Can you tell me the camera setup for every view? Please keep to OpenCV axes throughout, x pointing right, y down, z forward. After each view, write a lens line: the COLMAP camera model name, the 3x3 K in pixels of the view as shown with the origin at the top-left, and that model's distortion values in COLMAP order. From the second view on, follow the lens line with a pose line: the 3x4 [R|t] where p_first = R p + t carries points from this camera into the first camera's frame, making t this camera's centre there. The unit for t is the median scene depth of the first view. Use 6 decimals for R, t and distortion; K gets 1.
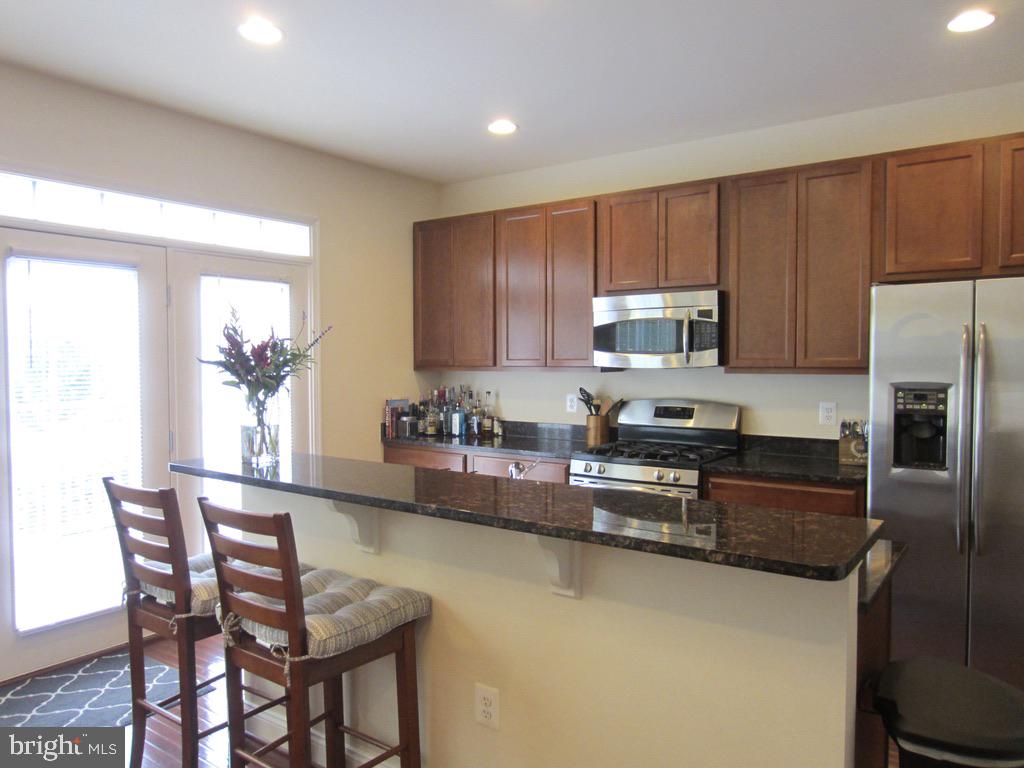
lens RADIAL K [[736.2, 0, 509.4], [0, 736.2, 386.2], [0, 0, 1]] dist [-0.024289, 0.007043]
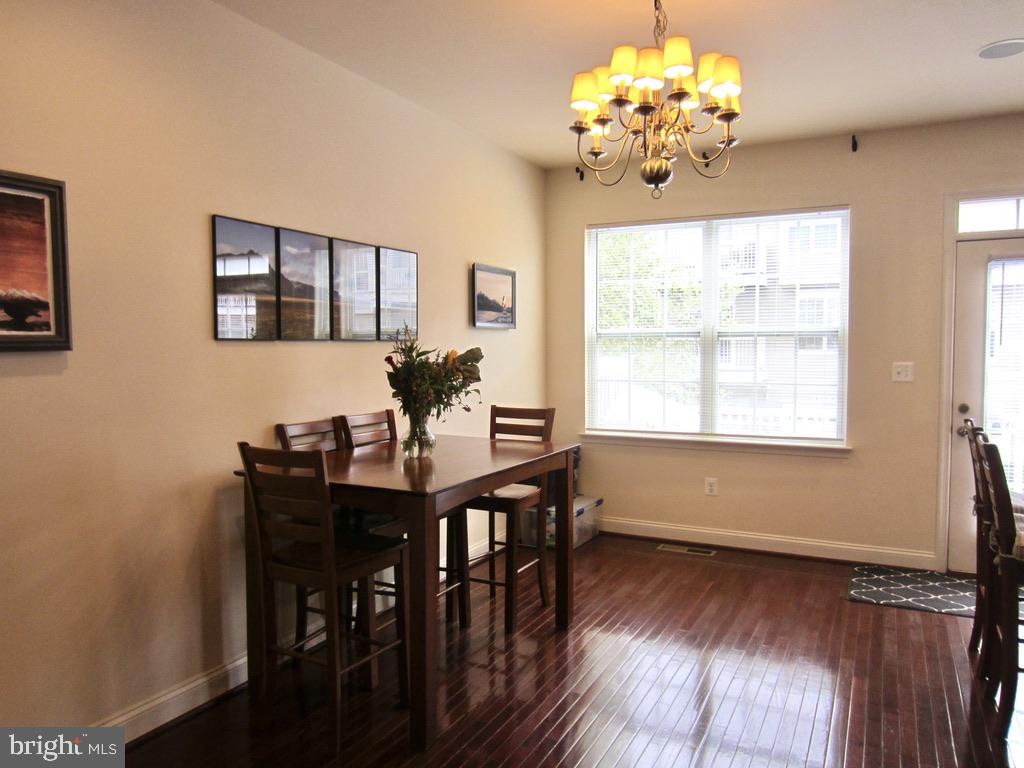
lens RADIAL K [[736.2, 0, 508.3], [0, 736.2, 383.5], [0, 0, 1]] dist [-0.024289, 0.007043]
pose [[0.136415, 0.050740, -0.989351, 0.401522], [-0.030934, 0.998419, 0.046939, 0.008986], [0.990169, 0.024202, 0.137769, -0.048665]]
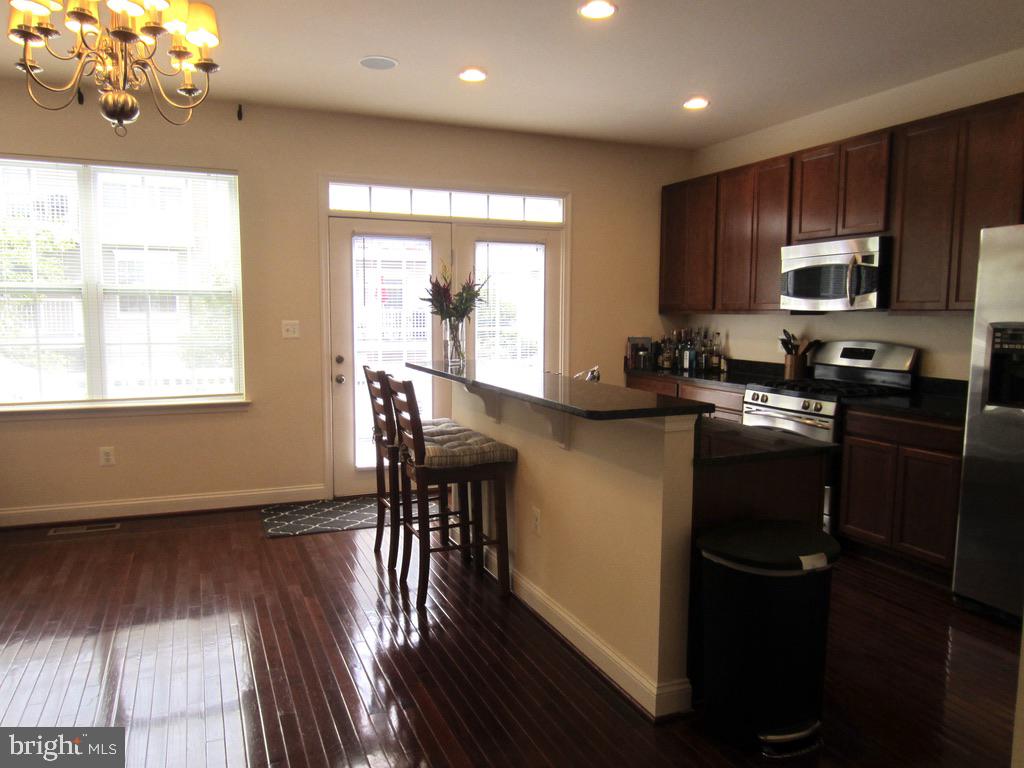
lens RADIAL K [[736.2, 0, 506.5], [0, 736.2, 385.4], [0, 0, 1]] dist [-0.024289, 0.007043]
pose [[0.850936, 0.059652, -0.521871, 0.355568], [-0.026968, 0.997182, 0.070009, 0.022061], [0.524577, -0.045500, 0.850147, -0.171060]]
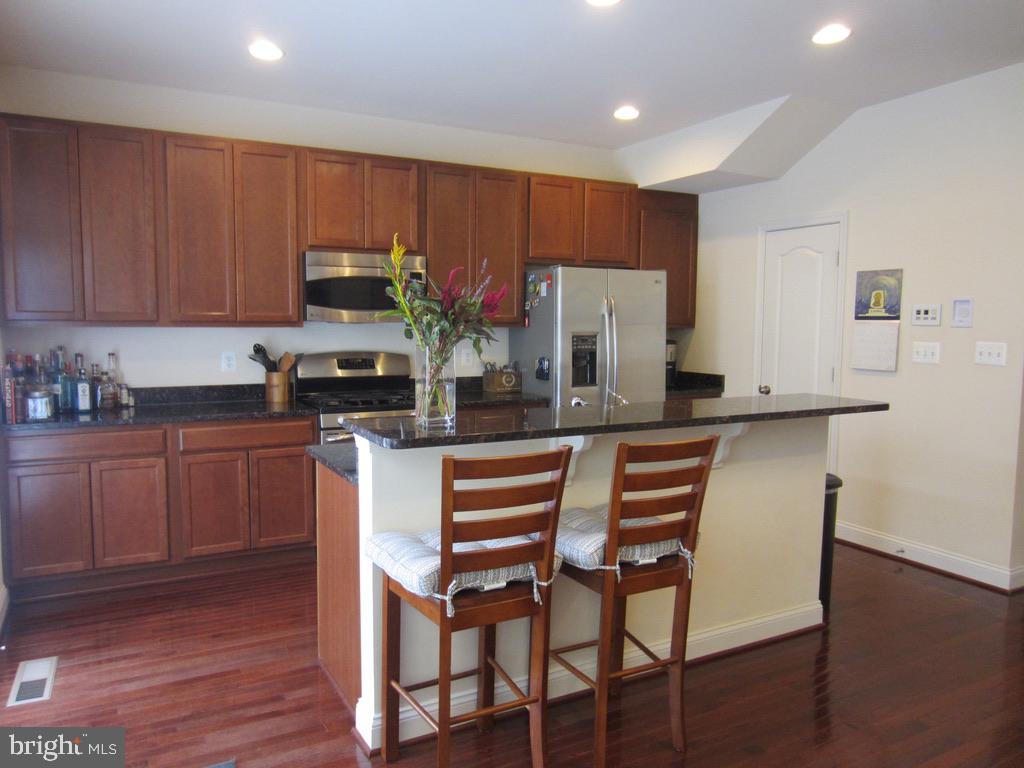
lens RADIAL K [[736.2, 0, 506.3], [0, 736.2, 387.2], [0, 0, 1]] dist [-0.024289, 0.007043]
pose [[0.433004, -0.074299, 0.898325, -0.677738], [0.024992, 0.997204, 0.070431, -0.000752], [-0.901046, -0.008046, 0.433650, 0.335242]]
